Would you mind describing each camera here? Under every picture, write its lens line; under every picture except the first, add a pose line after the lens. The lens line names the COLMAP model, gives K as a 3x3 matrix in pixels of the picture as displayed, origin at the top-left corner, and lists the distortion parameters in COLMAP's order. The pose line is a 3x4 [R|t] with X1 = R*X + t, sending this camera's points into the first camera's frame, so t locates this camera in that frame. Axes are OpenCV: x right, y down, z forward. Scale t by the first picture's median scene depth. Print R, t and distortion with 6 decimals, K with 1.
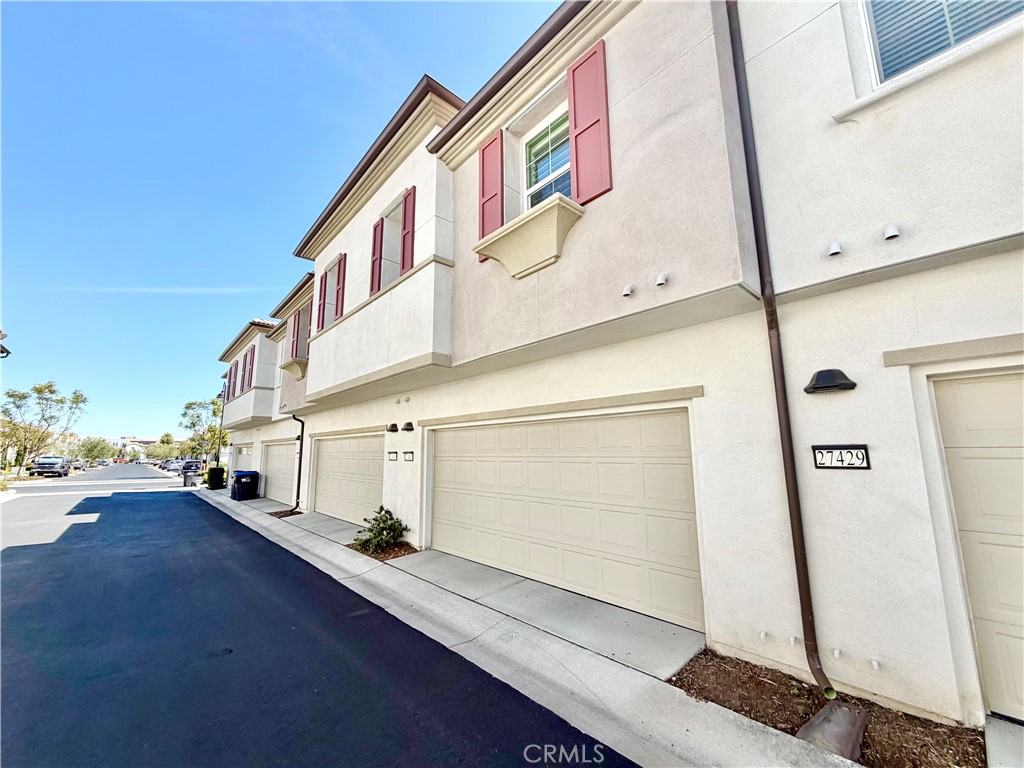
lens RADIAL K [[408.5, 0, 506.8], [0, 408.5, 386.3], [0, 0, 1]] dist [-0.001561, 0.001415]
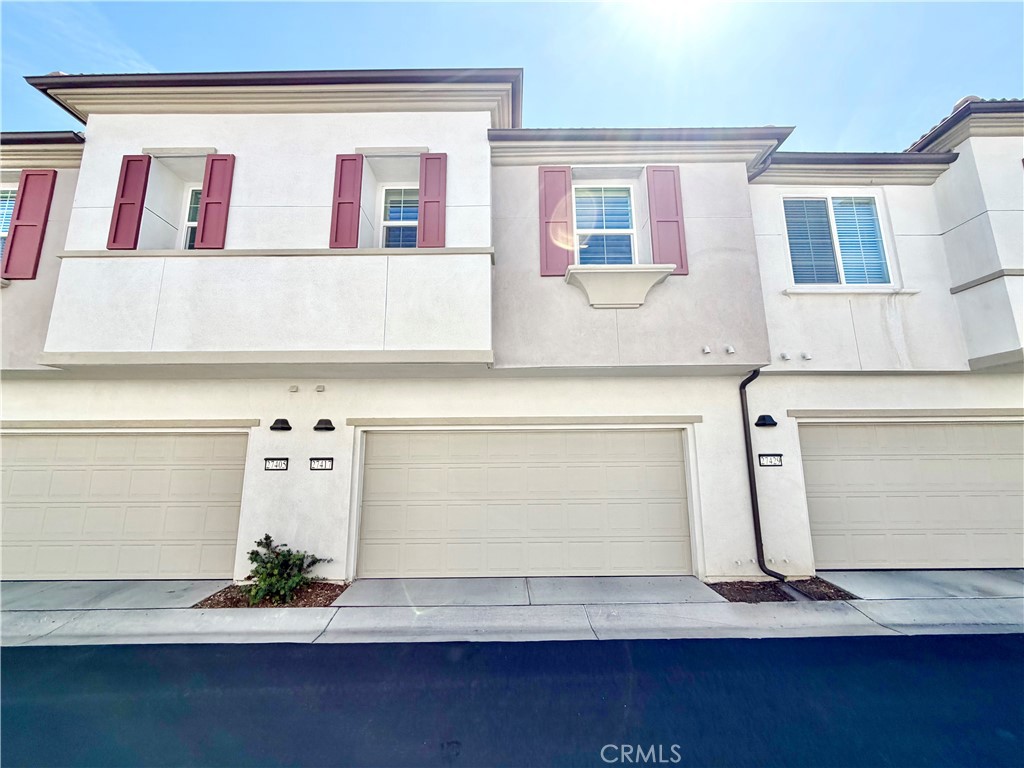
lens RADIAL K [[408.5, 0, 511.1], [0, 408.5, 385.7], [0, 0, 1]] dist [-0.001561, 0.001415]
pose [[0.668471, 0.133322, 0.731691, -0.940311], [-0.116582, 0.990424, -0.073957, 0.068423], [-0.734545, -0.035864, 0.677612, 0.375317]]
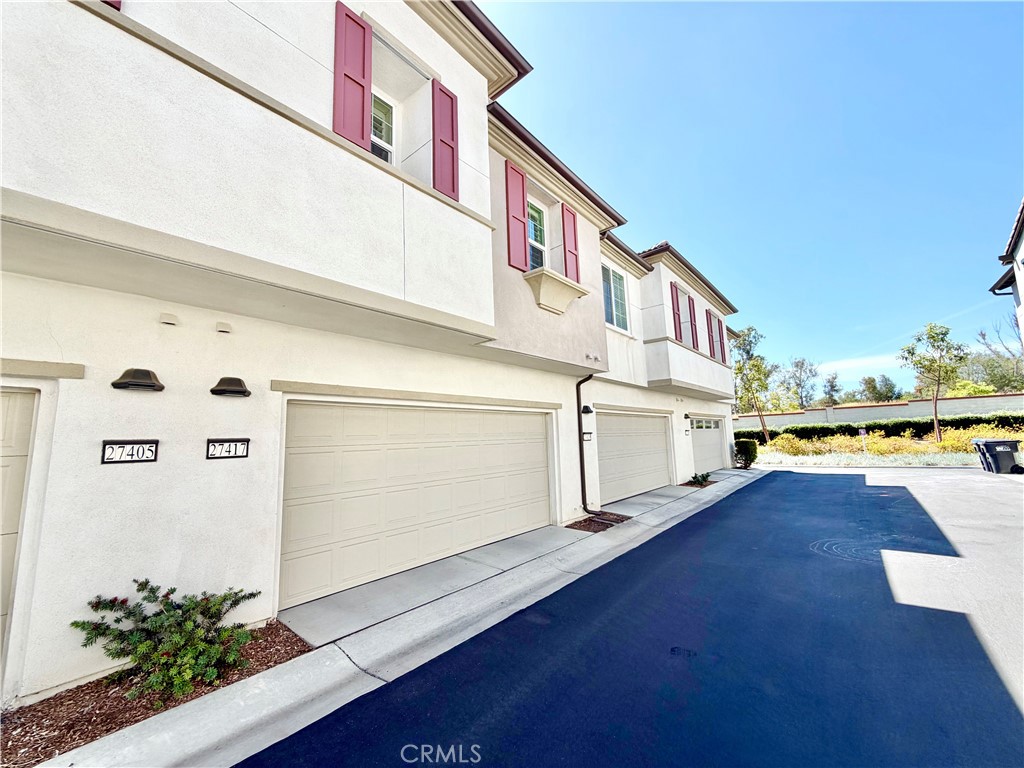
lens RADIAL K [[408.5, 0, 509.7], [0, 408.5, 385.2], [0, 0, 1]] dist [-0.001561, 0.001415]
pose [[-0.138471, 0.142617, 0.980044, -1.233203], [-0.124001, 0.979293, -0.160028, 0.217607], [-0.982573, -0.143686, -0.117919, 1.205122]]
